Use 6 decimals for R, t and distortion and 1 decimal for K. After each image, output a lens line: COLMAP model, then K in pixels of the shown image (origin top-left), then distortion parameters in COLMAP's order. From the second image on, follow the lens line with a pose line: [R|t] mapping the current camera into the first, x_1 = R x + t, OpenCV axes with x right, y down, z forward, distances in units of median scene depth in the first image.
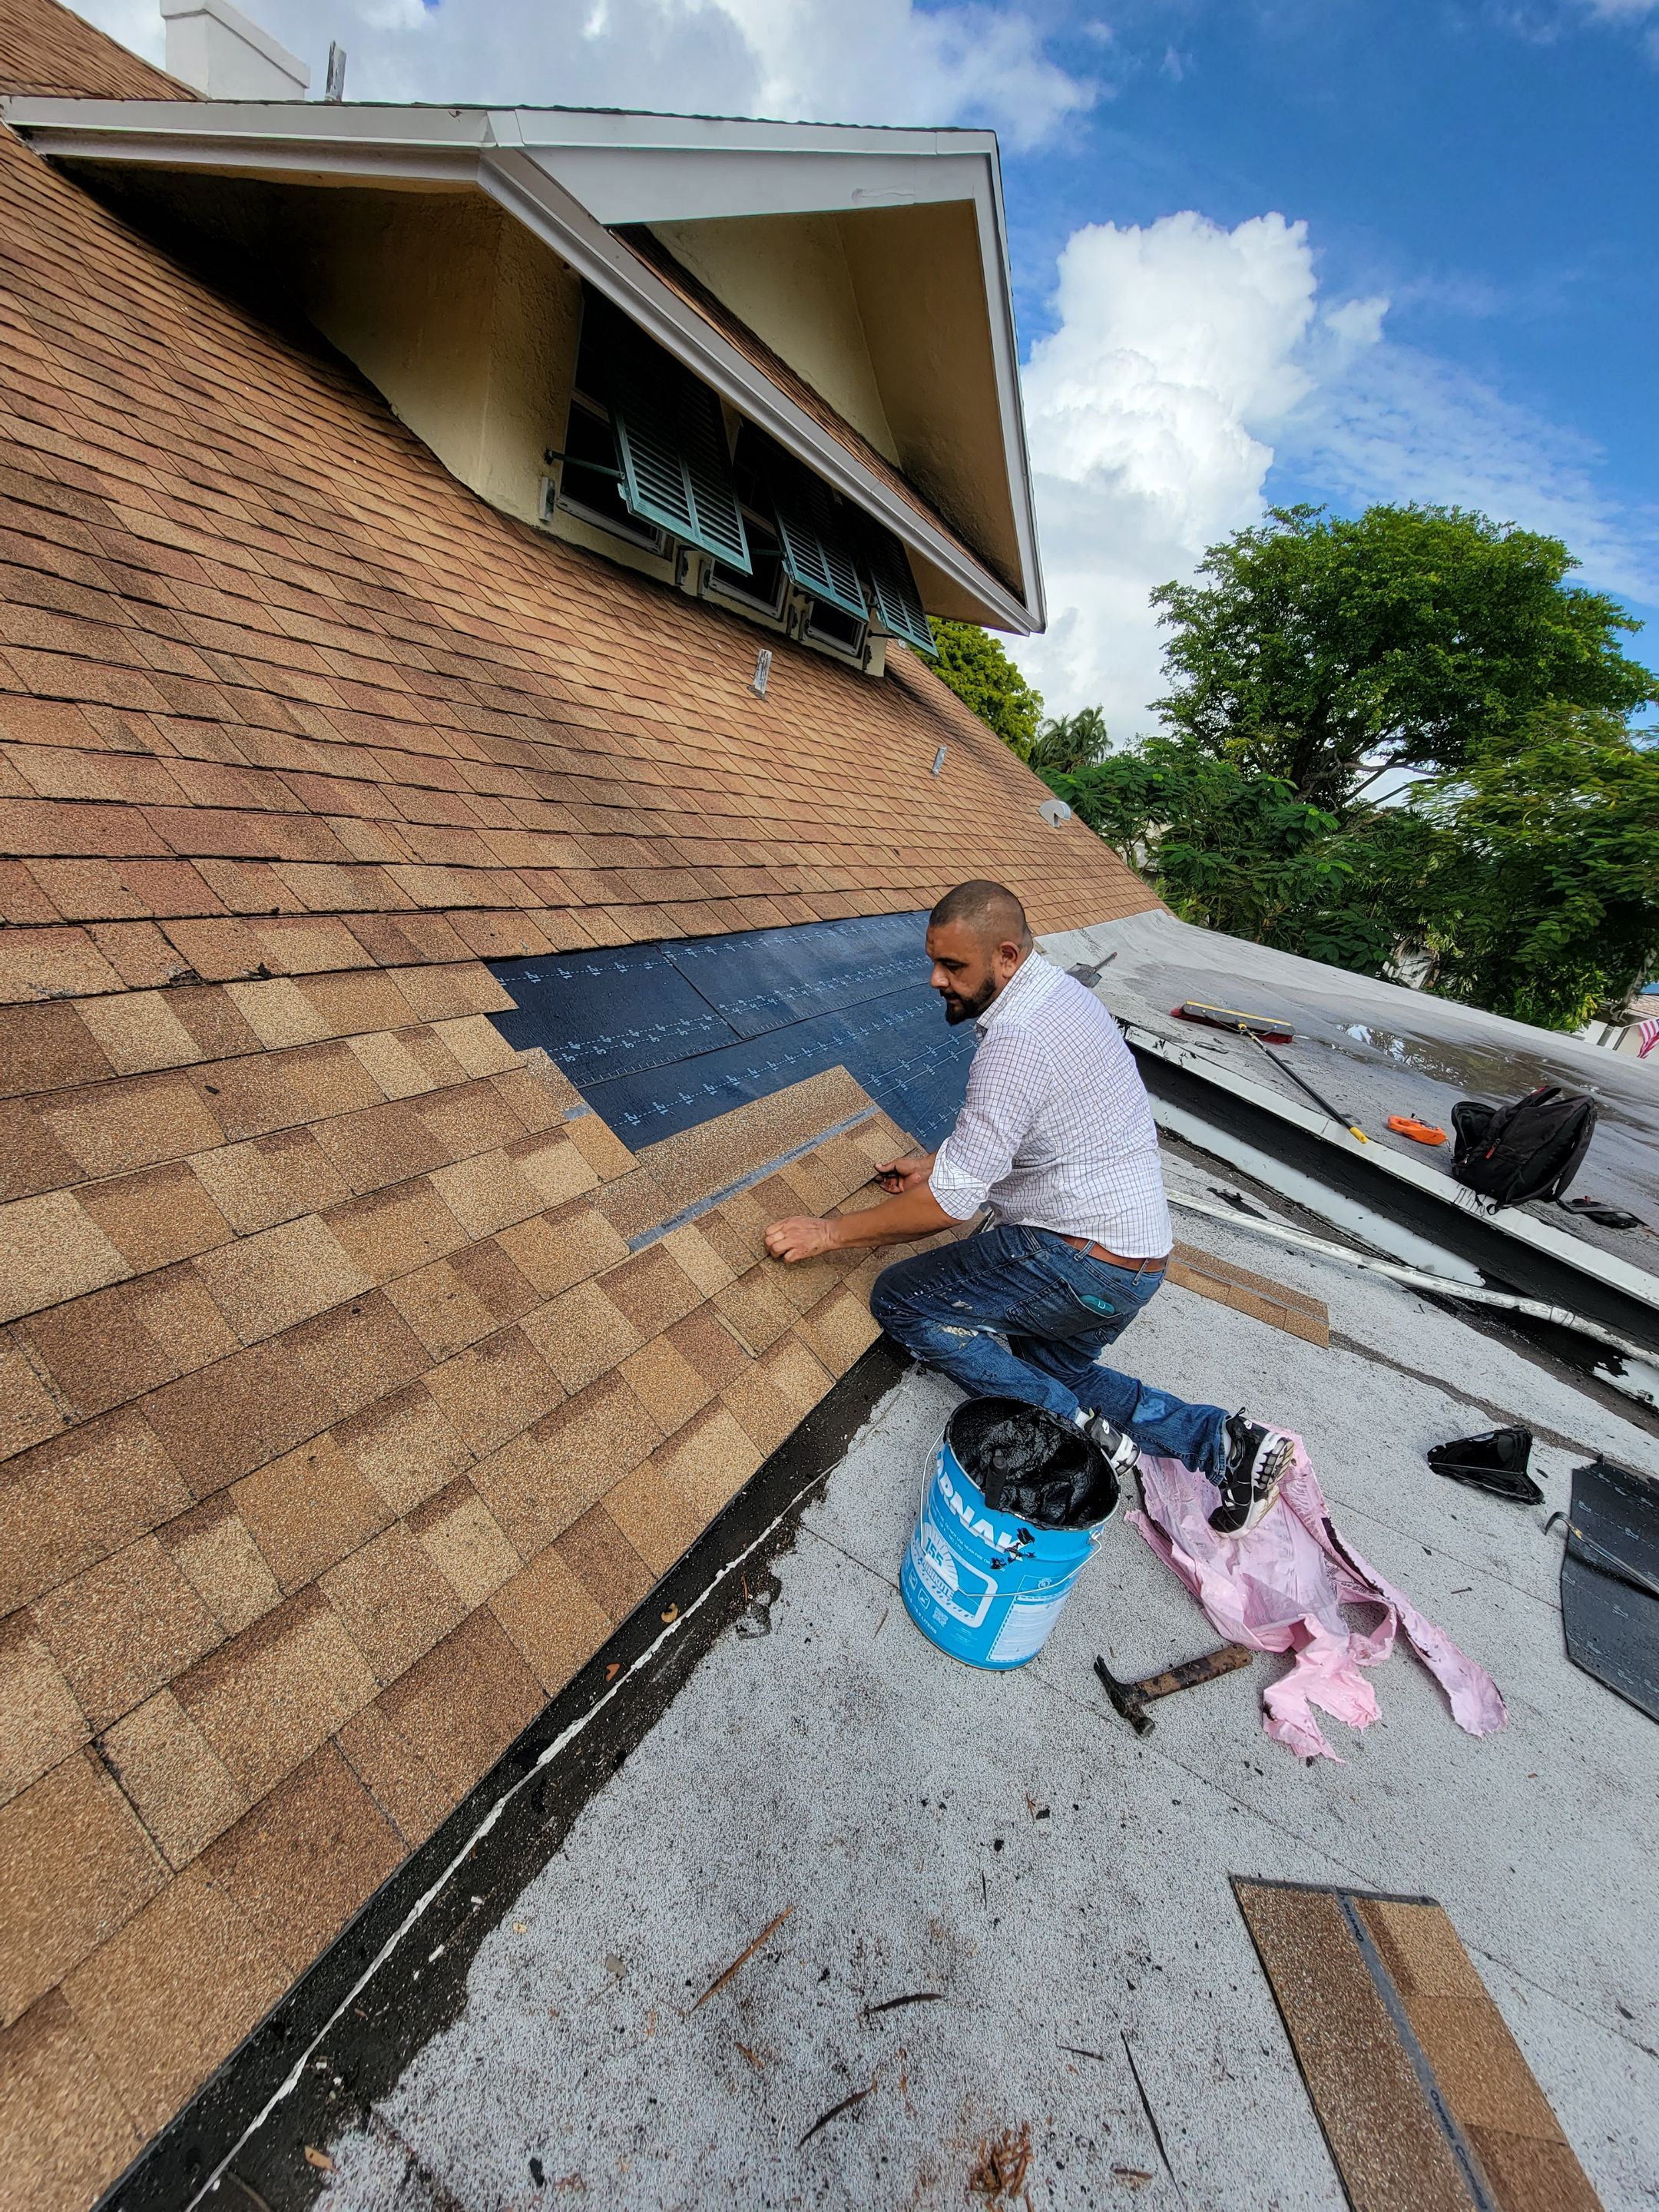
lens RADIAL K [[907.9, 0, 825.8], [0, 907.9, 1100.3], [0, 0, 1]] dist [-0.001789, -0.001522]
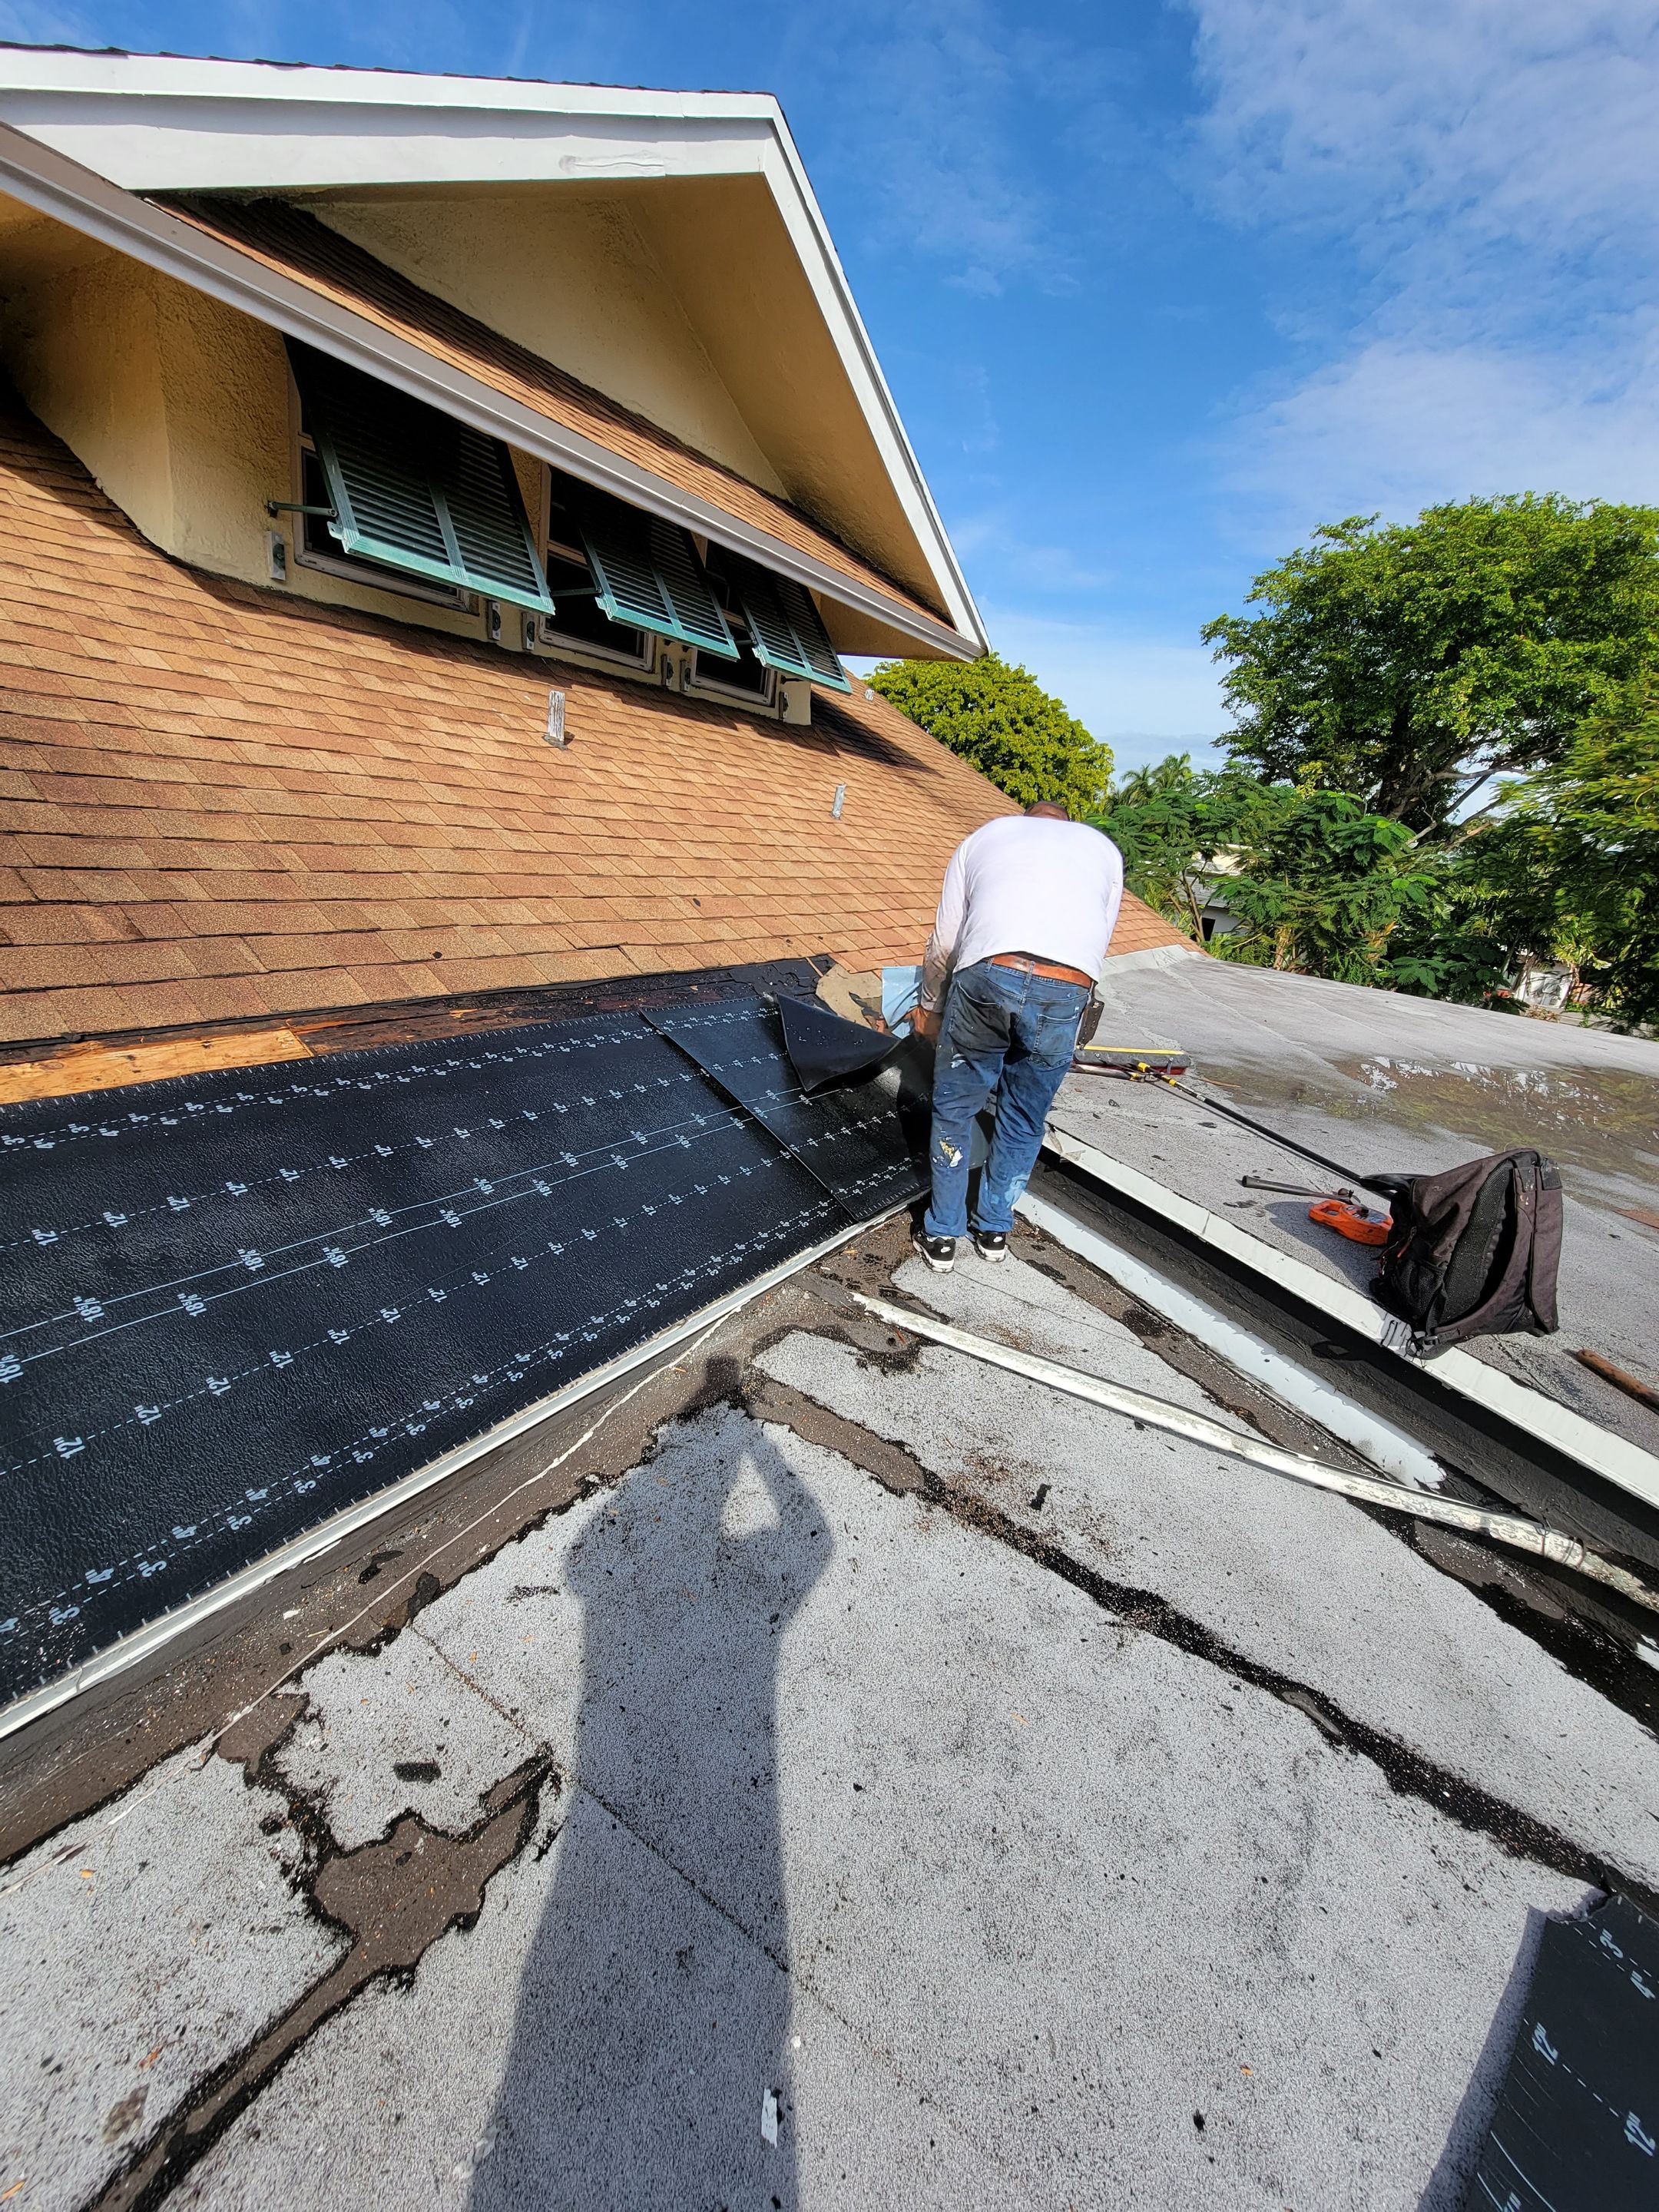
lens RADIAL K [[907.9, 0, 830.3], [0, 907.9, 1093.9], [0, 0, 1]] dist [-0.001789, -0.001522]
pose [[0.989704, -0.075170, -0.121797, 0.385745], [0.064051, 0.993625, -0.092769, -0.024267], [0.127994, 0.084013, 0.988210, 0.299276]]
